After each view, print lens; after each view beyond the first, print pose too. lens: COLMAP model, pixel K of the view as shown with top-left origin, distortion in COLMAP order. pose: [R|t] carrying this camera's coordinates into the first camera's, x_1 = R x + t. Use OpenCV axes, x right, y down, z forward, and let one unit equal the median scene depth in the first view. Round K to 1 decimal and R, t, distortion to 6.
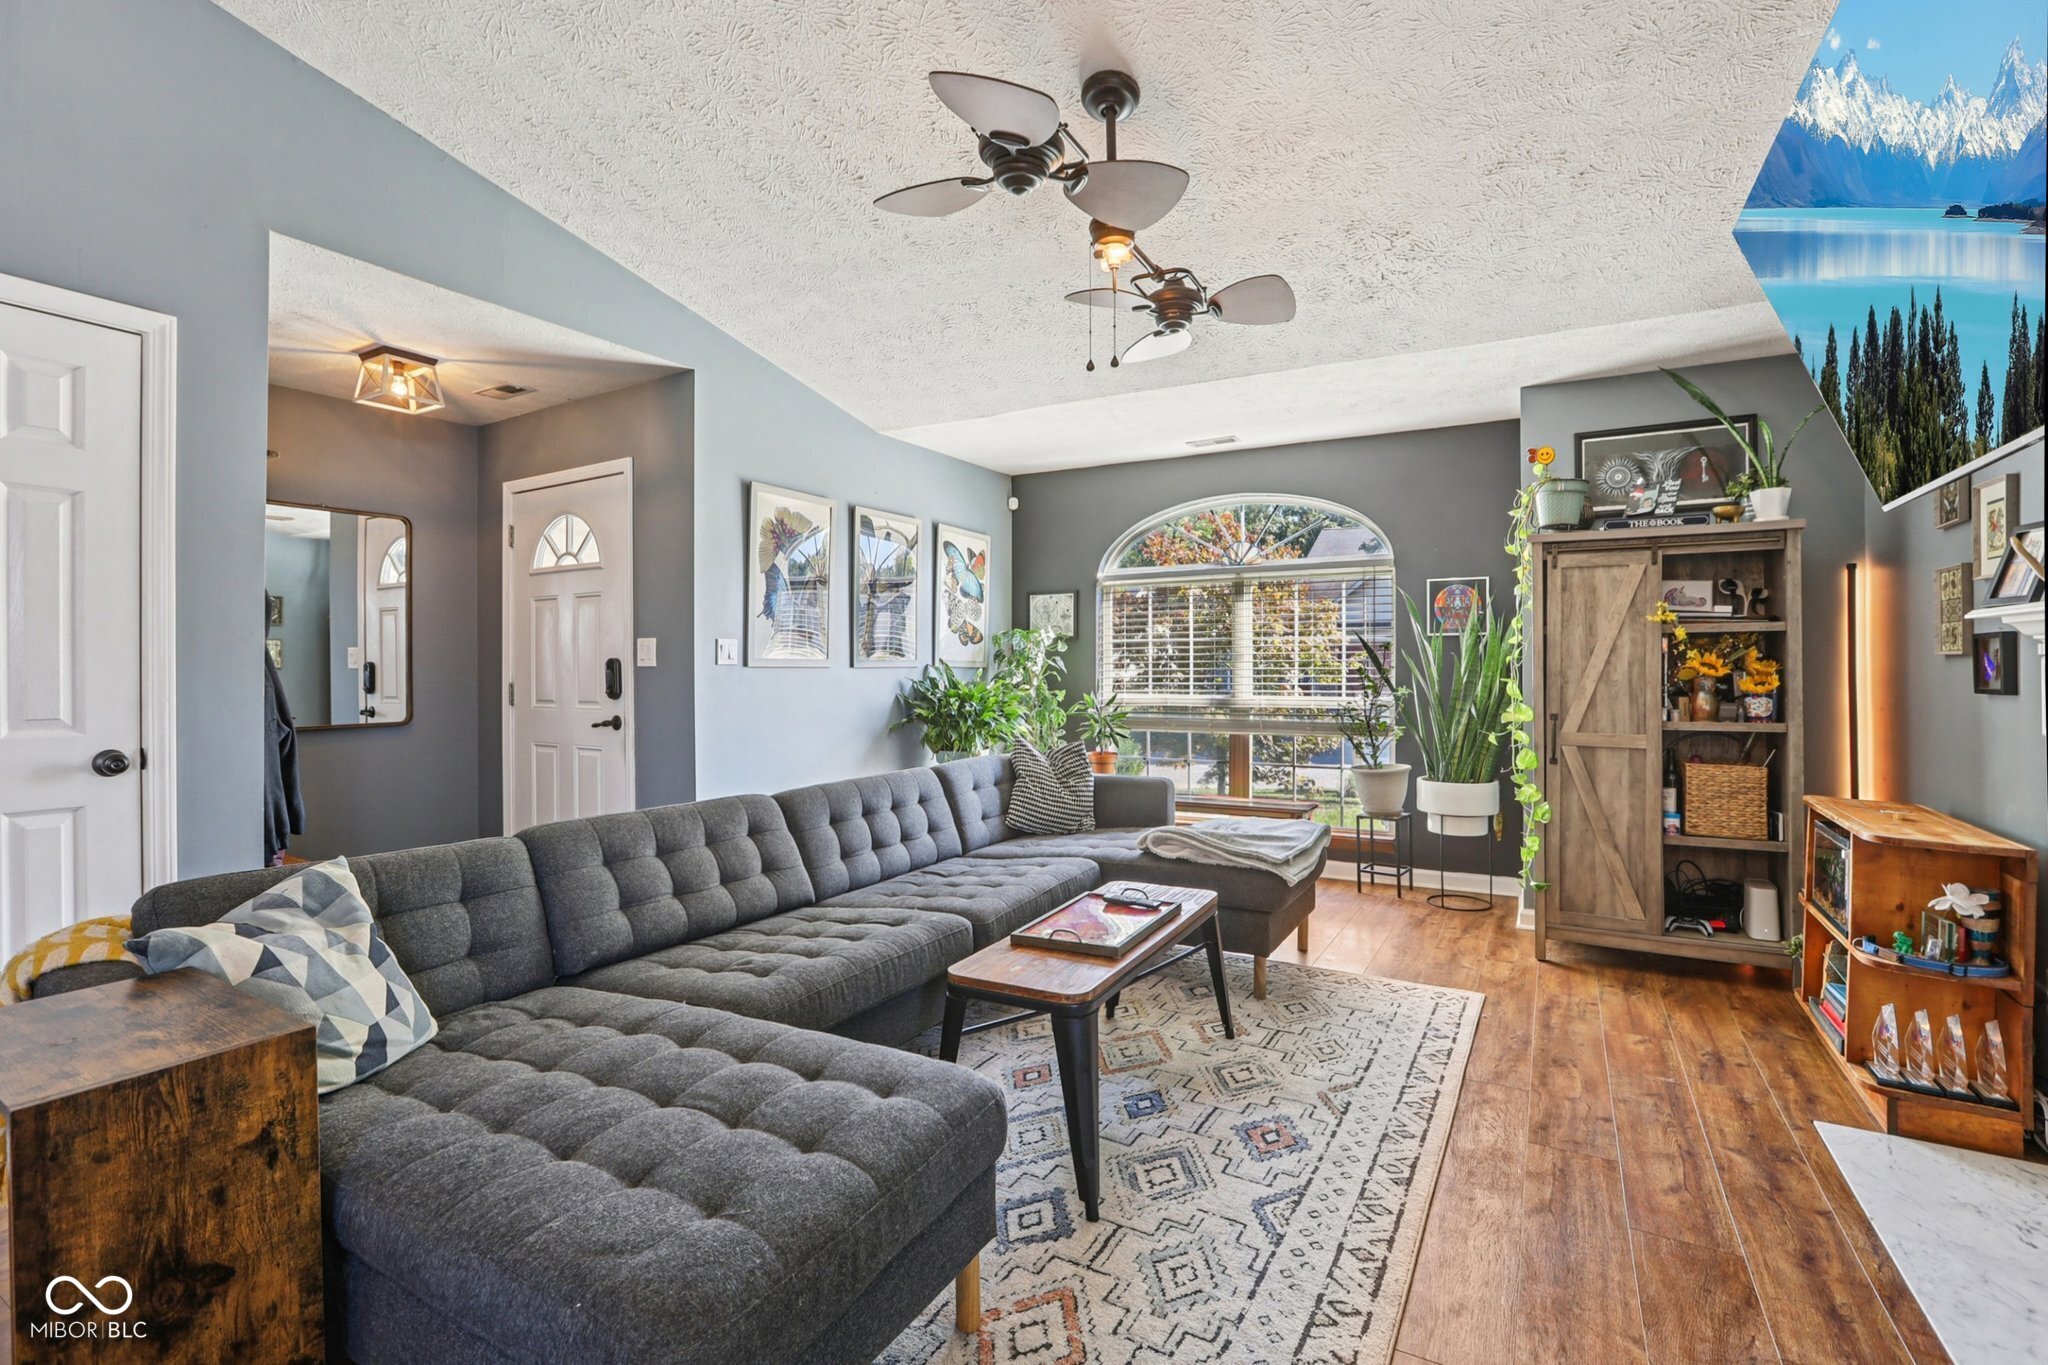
lens RADIAL K [[925.9, 0, 1015.3], [0, 925.9, 657.5], [0, 0, 1]] dist [-0.046846, 0.012773]
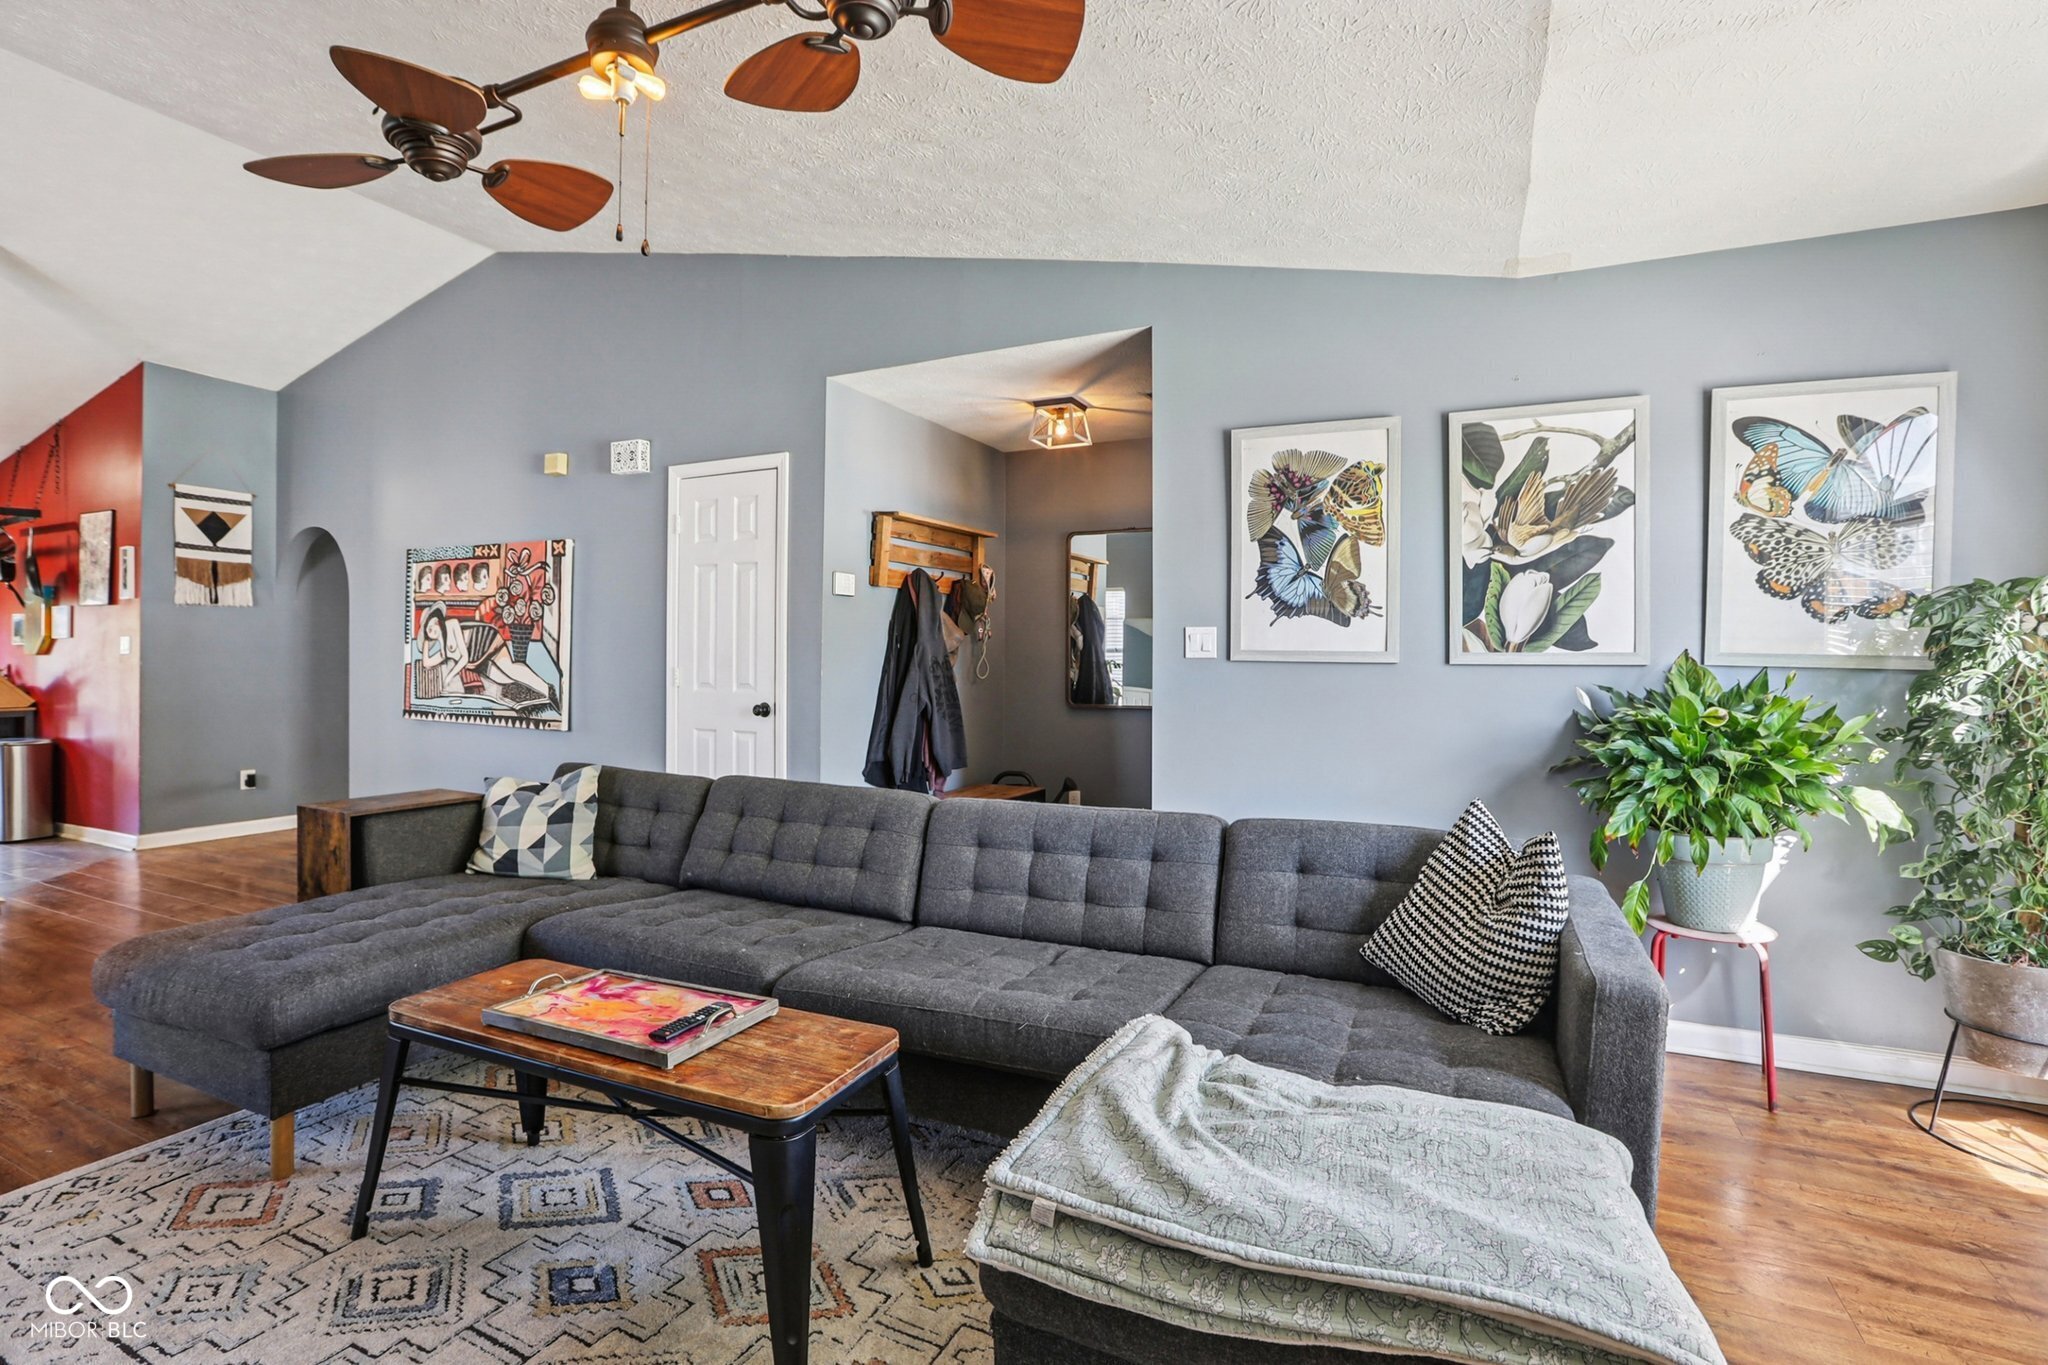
lens RADIAL K [[941.4, 0, 1032.2], [0, 941.4, 656.9], [0, 0, 1]] dist [-0.044966, 0.012361]
pose [[0.094191, 0.004633, -0.995543, 0.607500], [0.002806, 0.999984, 0.004919, 0.002274], [0.995550, -0.003257, 0.094176, 0.890136]]
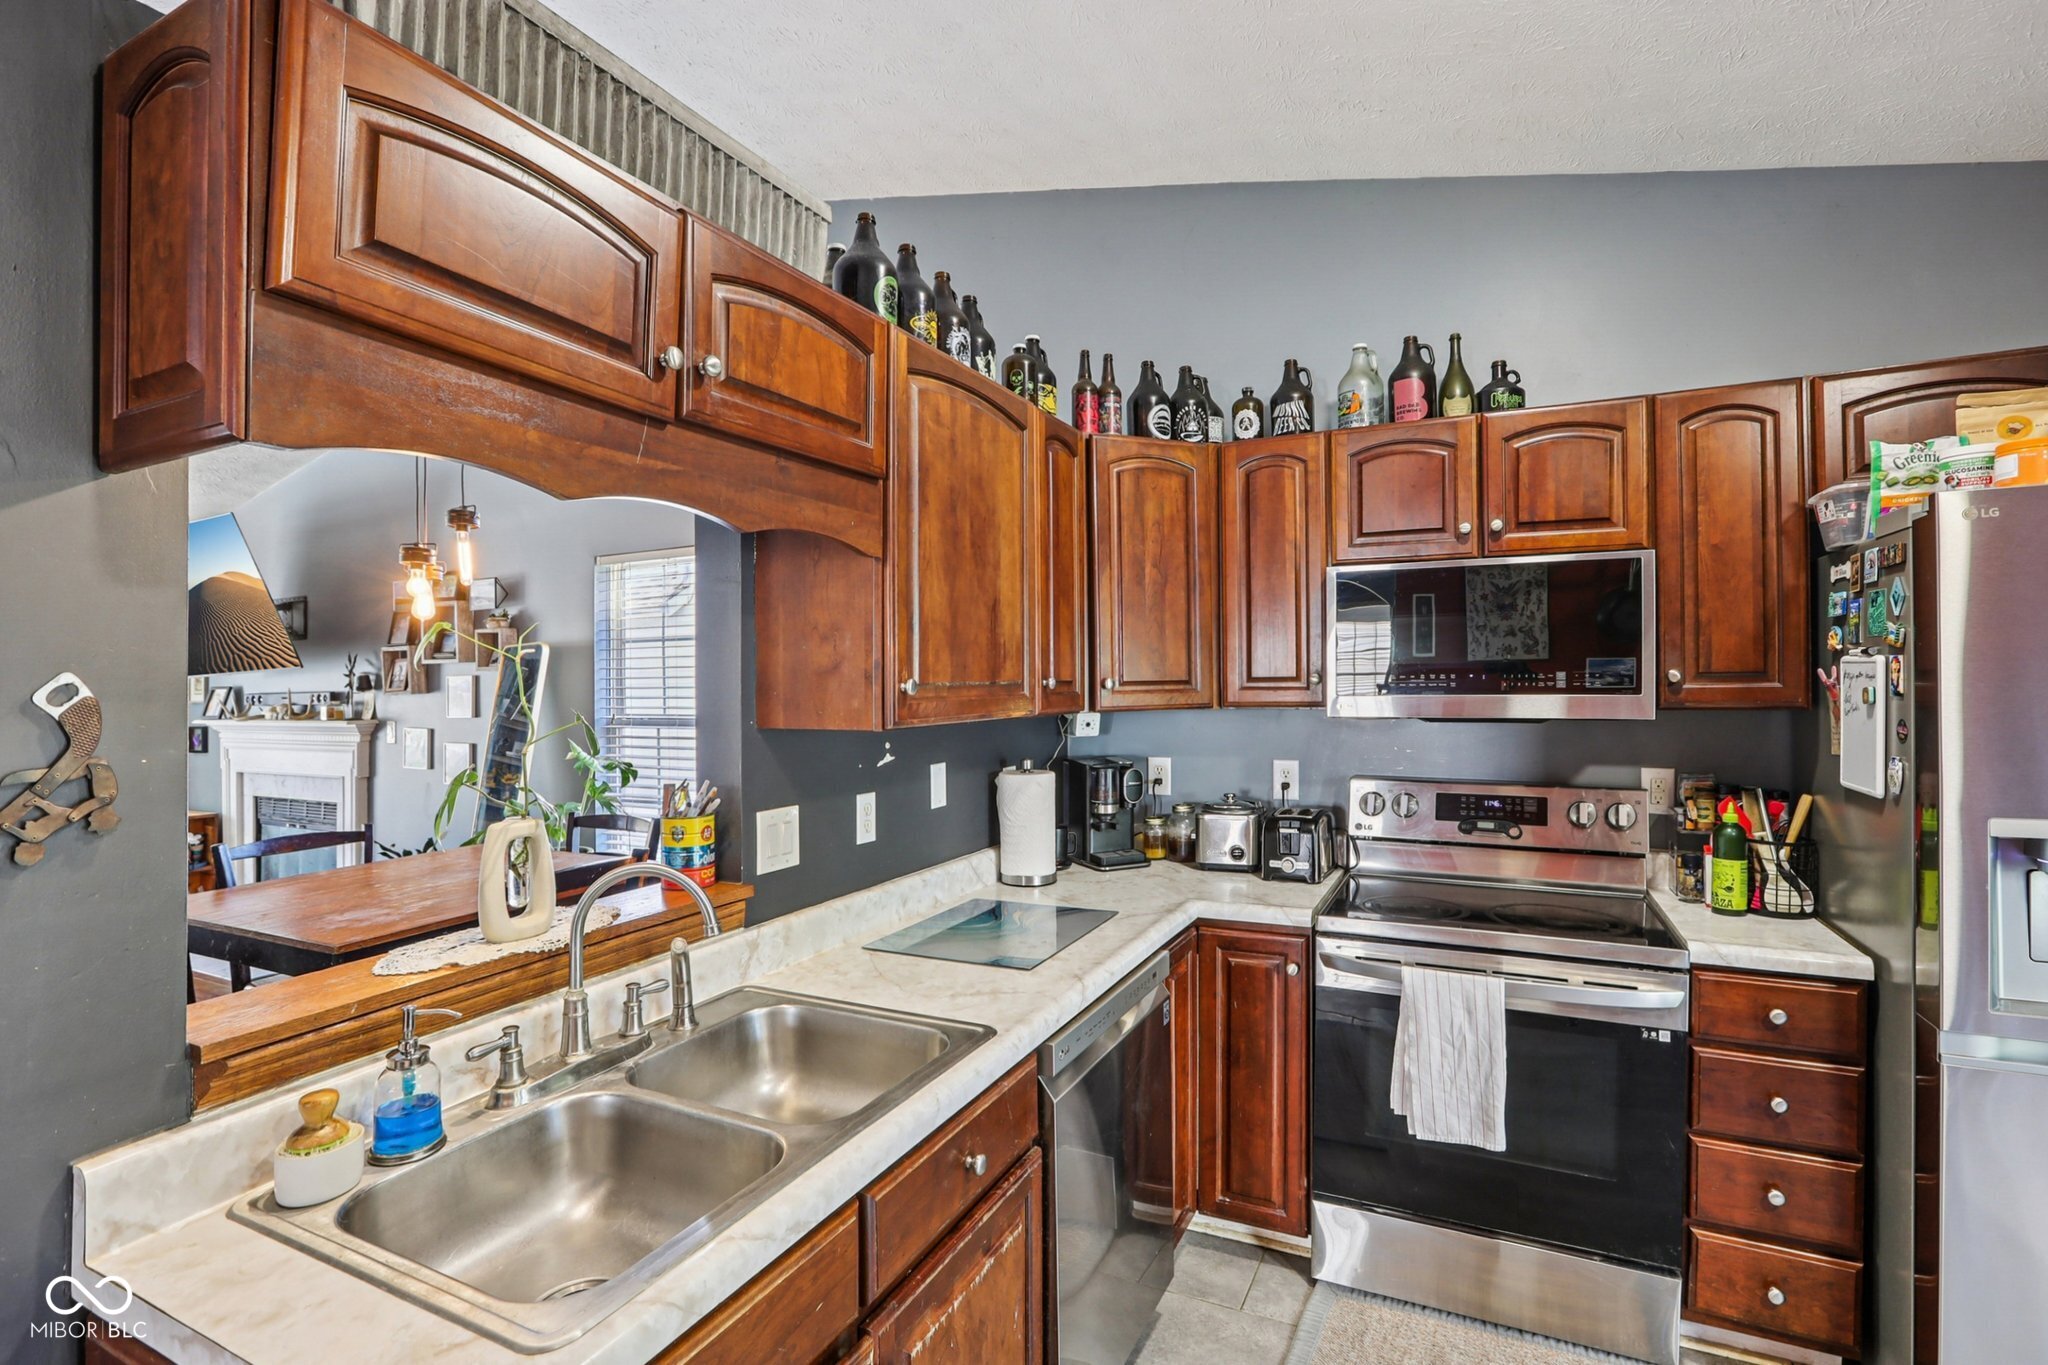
lens RADIAL K [[940.3, 0, 1048.5], [0, 940.3, 687.1], [0, 0, 1]] dist [-0.047676, 0.017572]
pose [[-0.080593, -0.002365, 0.996744, -1.043060], [0.010921, 0.999935, 0.003256, -0.079954], [-0.996687, 0.011148, -0.080562, -0.736011]]
